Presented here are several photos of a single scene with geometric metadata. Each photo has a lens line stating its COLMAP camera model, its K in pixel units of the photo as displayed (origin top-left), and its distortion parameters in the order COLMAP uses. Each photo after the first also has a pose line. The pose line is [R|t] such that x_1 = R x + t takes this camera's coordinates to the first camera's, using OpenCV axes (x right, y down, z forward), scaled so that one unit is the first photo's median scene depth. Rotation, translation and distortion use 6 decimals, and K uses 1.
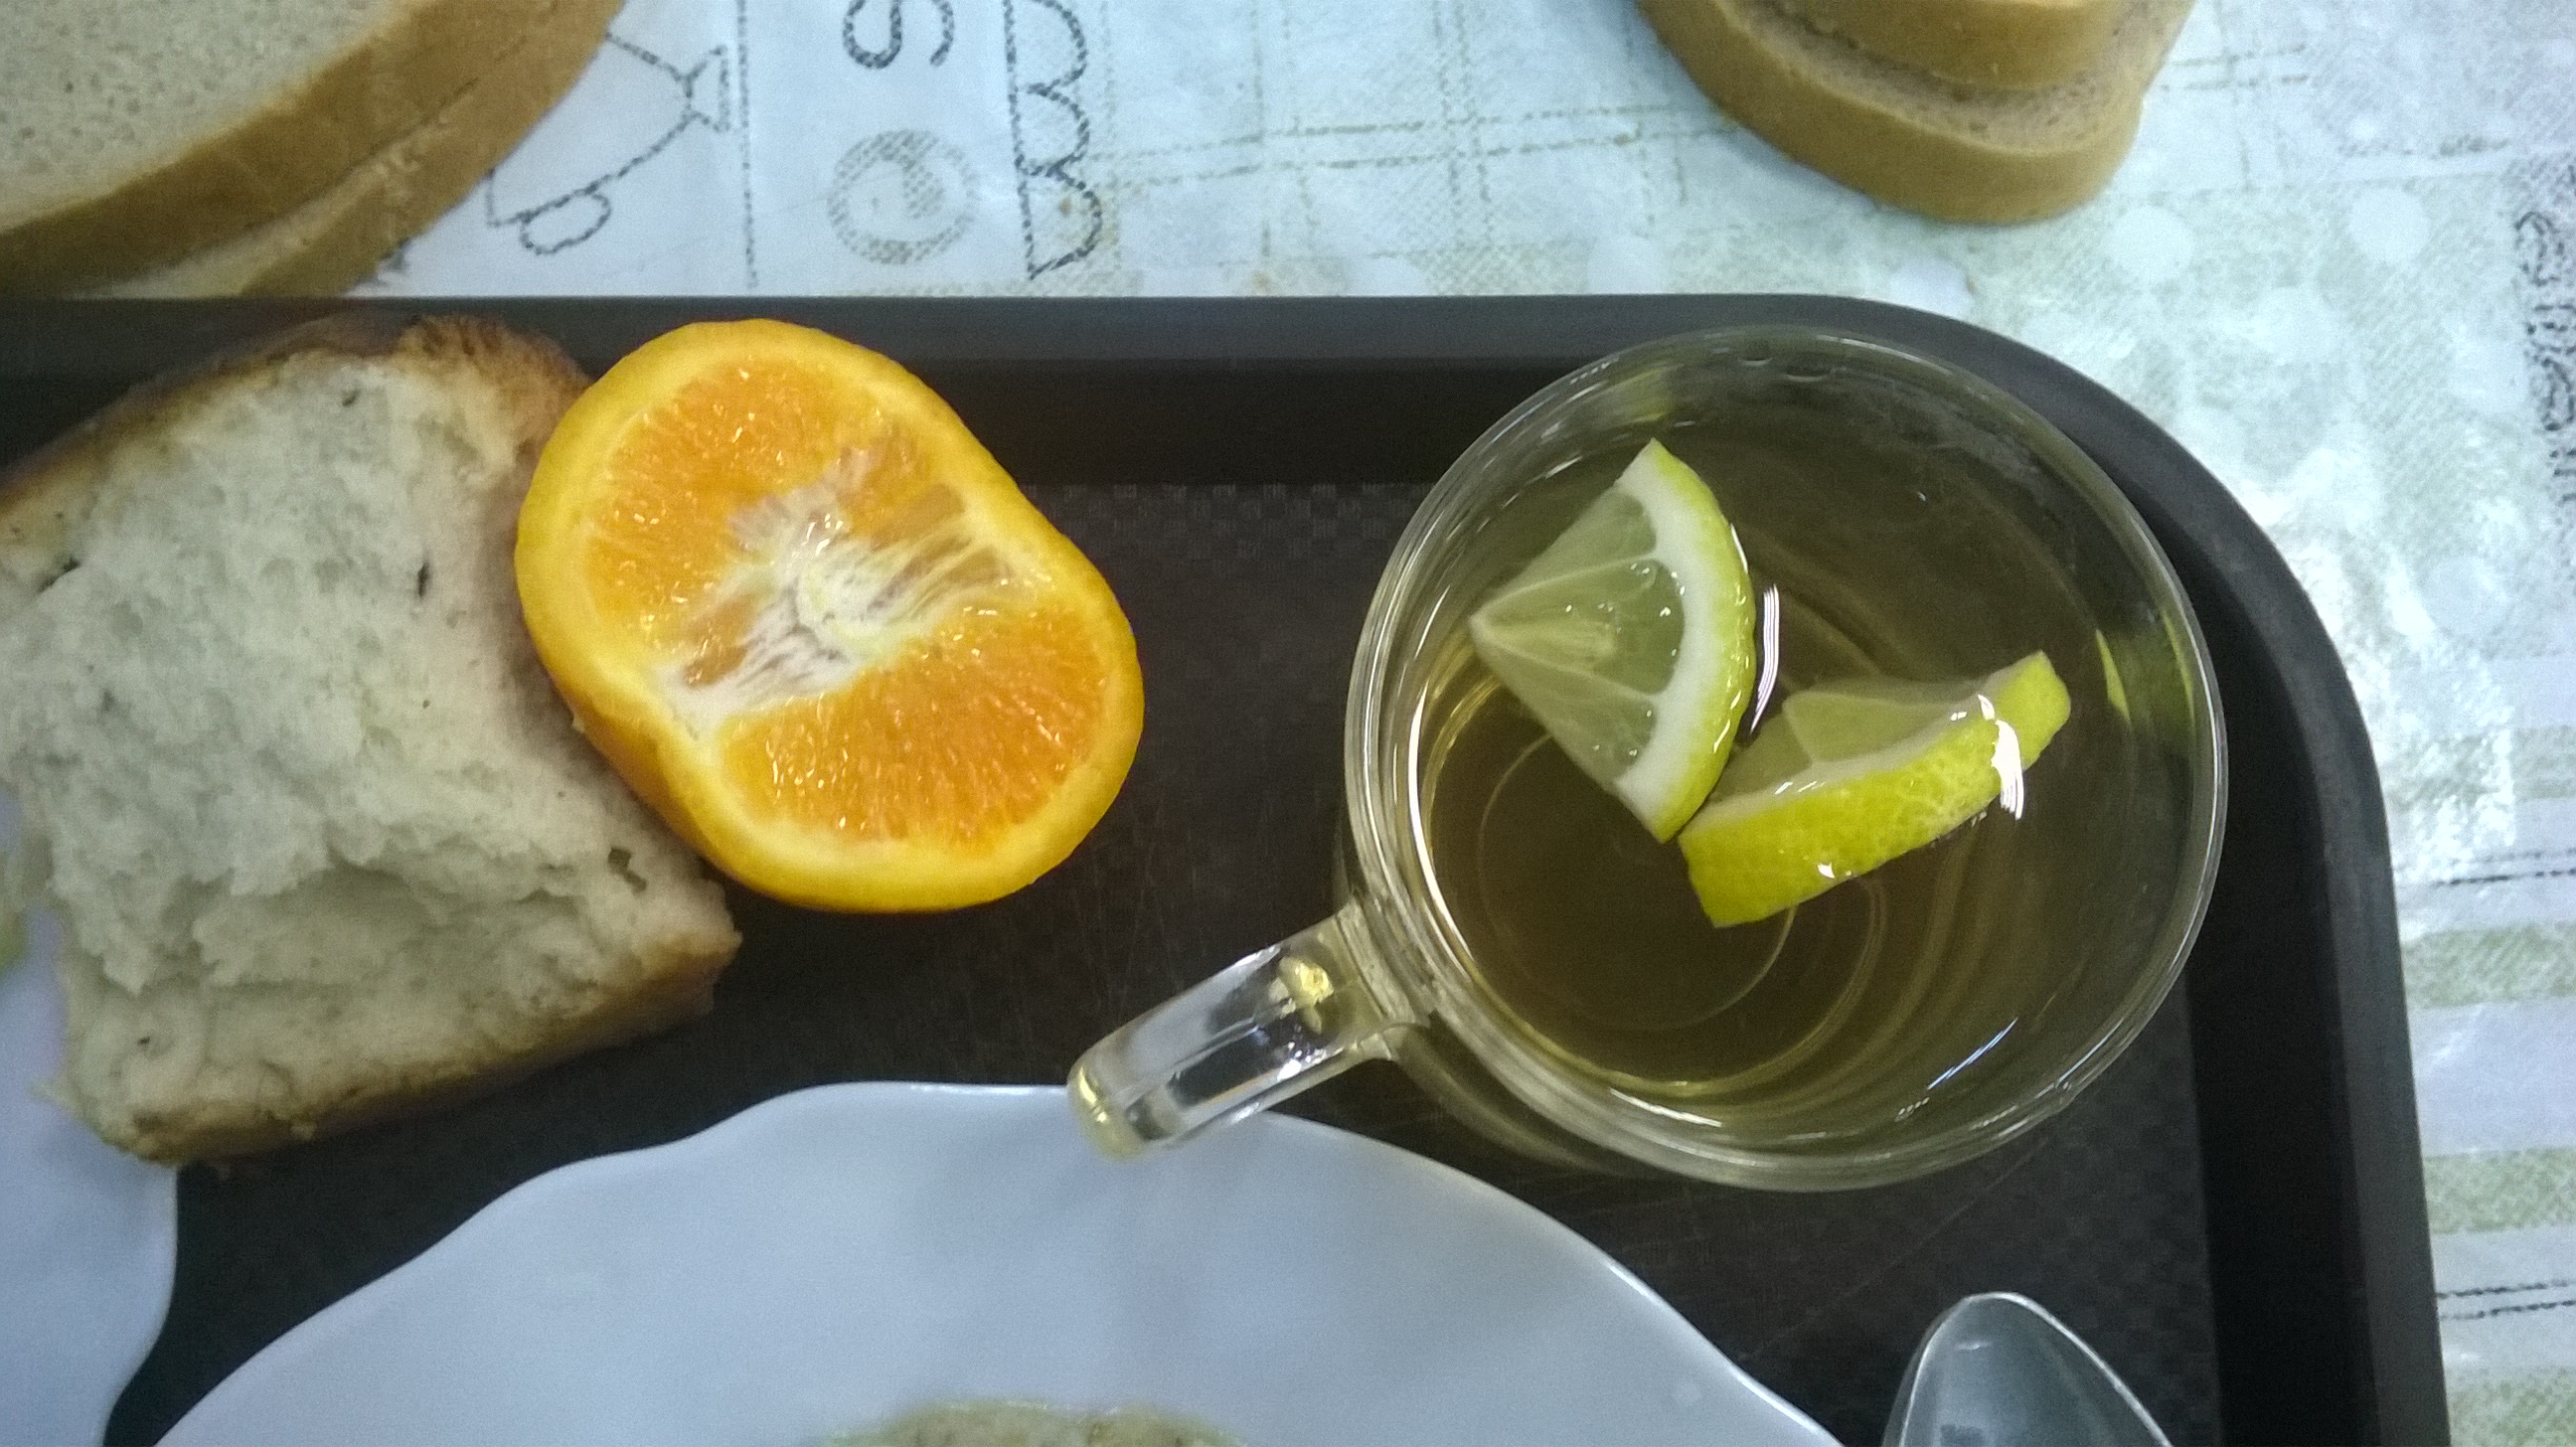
lens RADIAL K [[2080.4, 0, 1254.9], [0, 2080.4, 793.7], [0, 0, 1]] dist [0.114328, -0.281793]
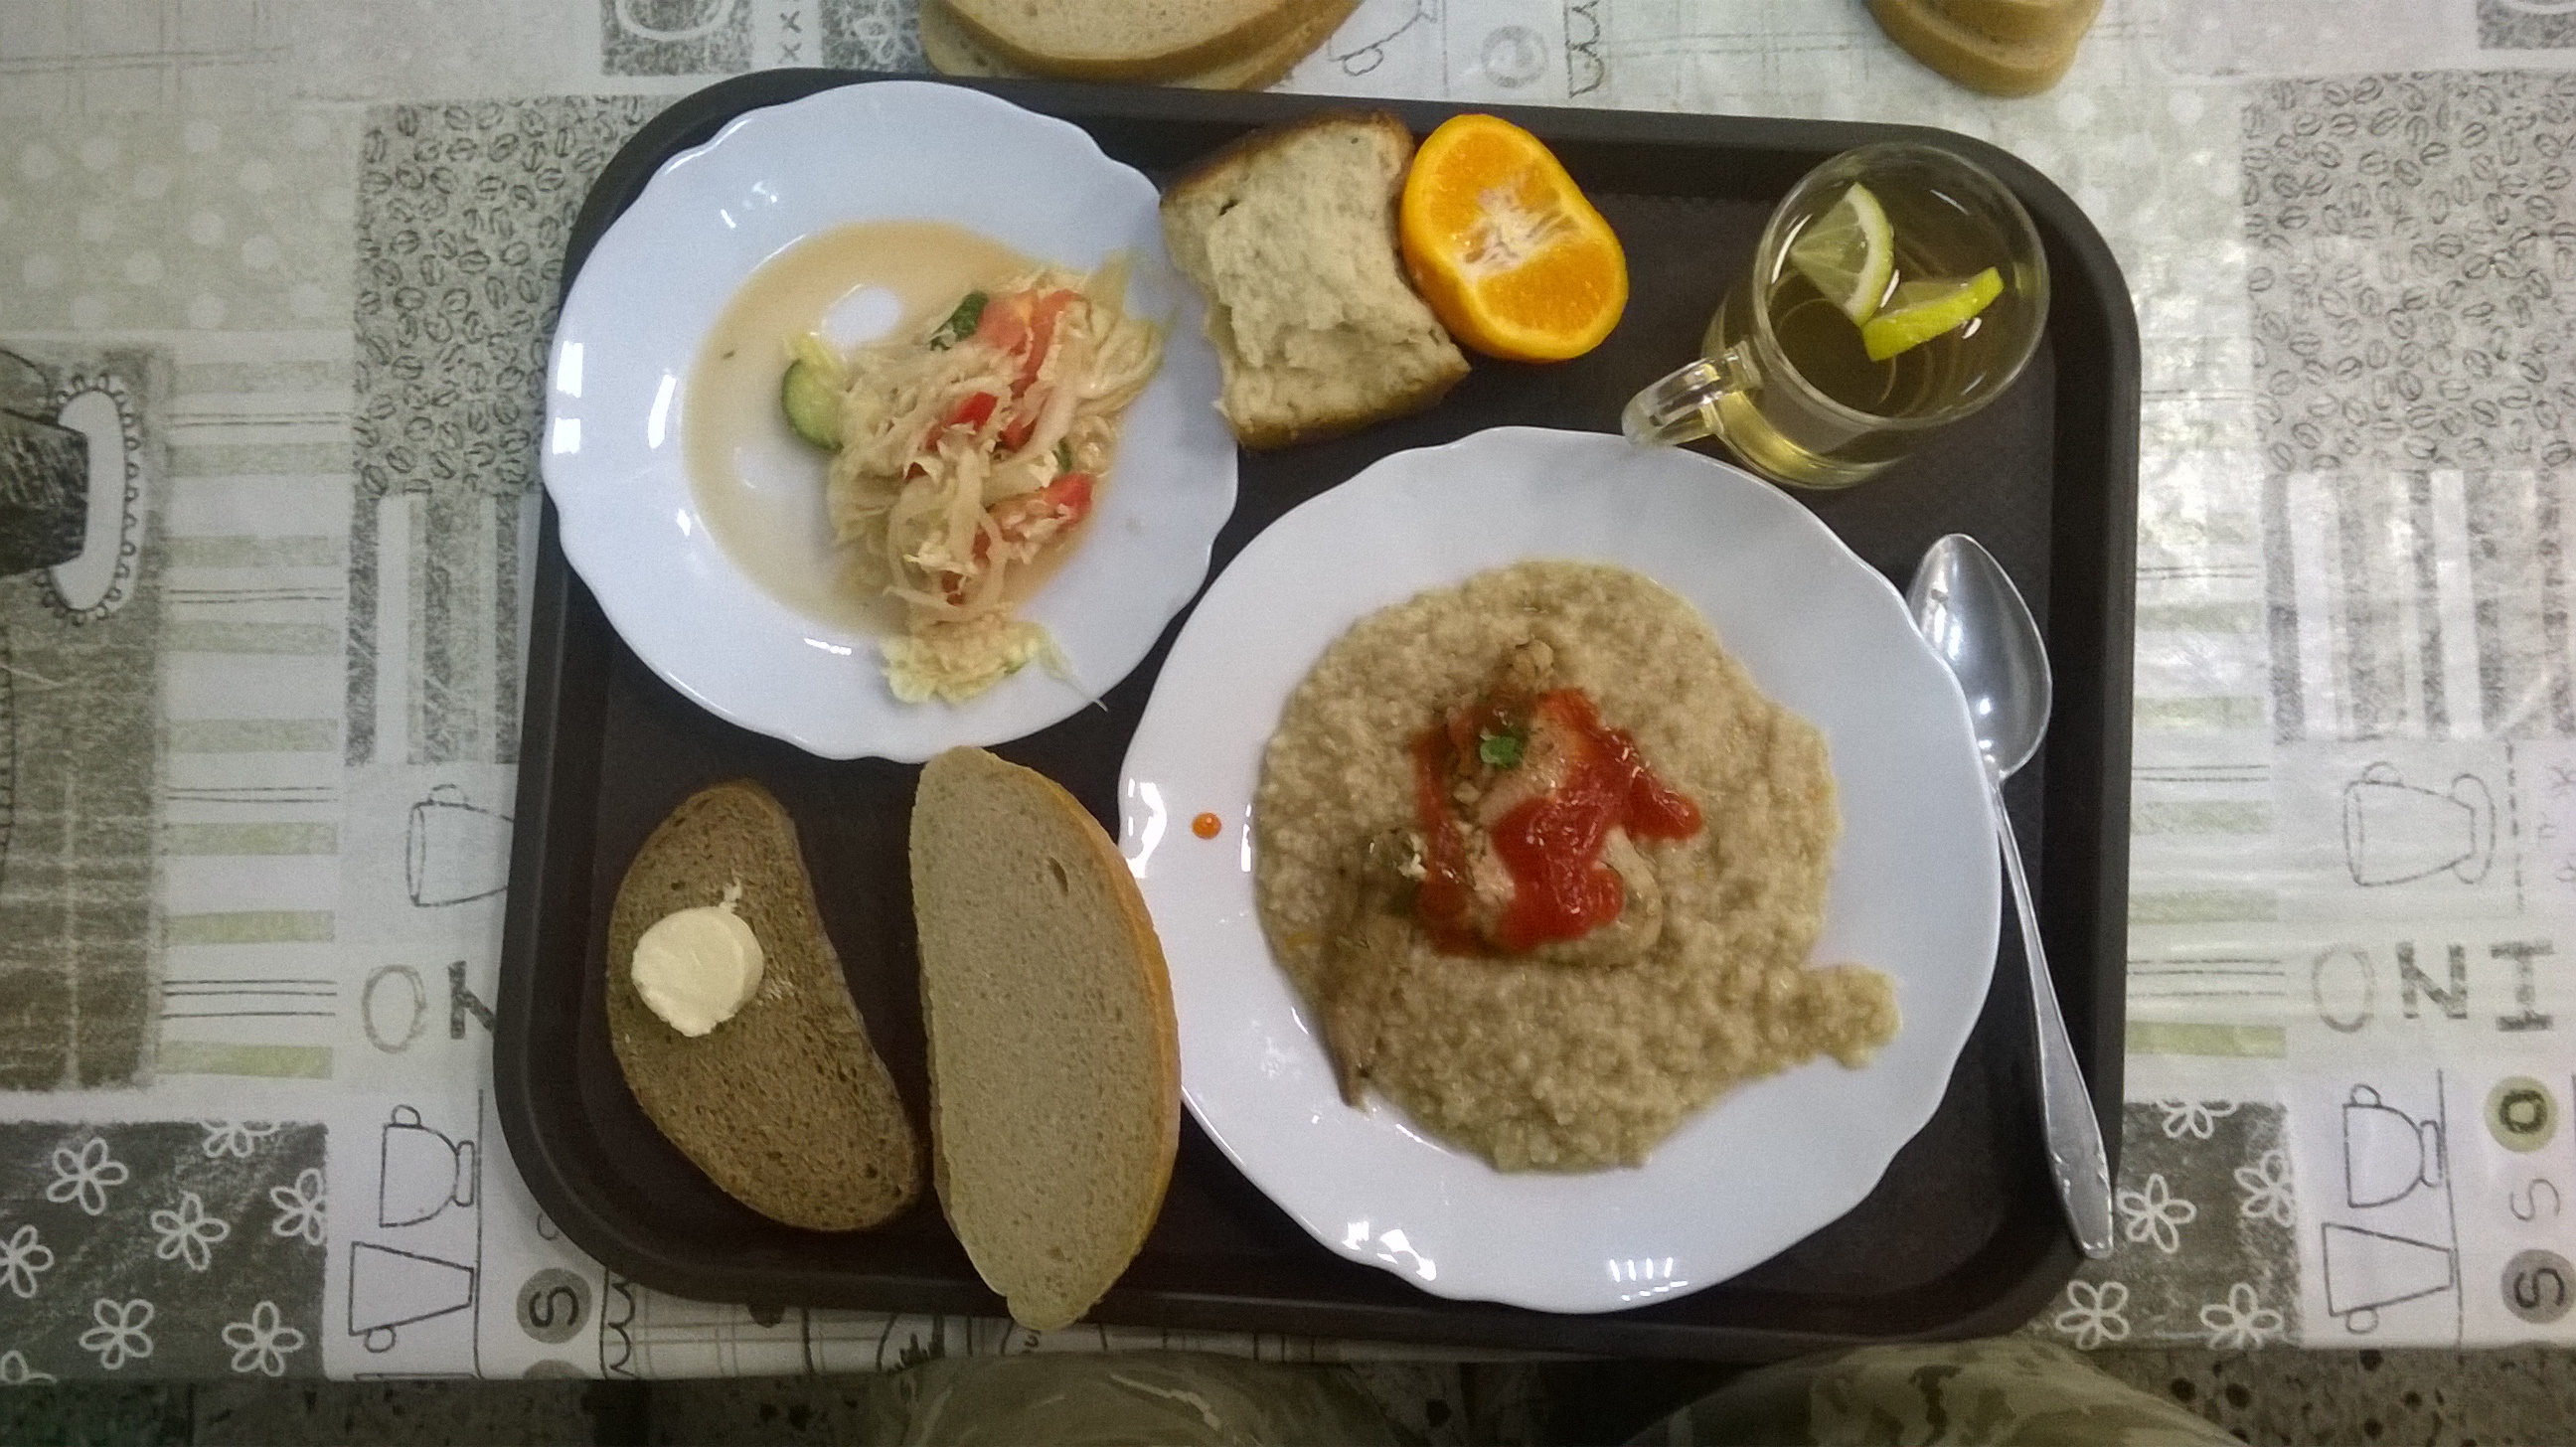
lens RADIAL K [[2080.4, 0, 1254.9], [0, 2080.4, 793.7], [0, 0, 1]] dist [0.114328, -0.281793]
pose [[0.997915, 0.062039, -0.017793, -0.421032], [-0.059795, 0.992474, 0.106867, 0.319444], [0.024289, -0.105580, 0.994114, -1.549001]]
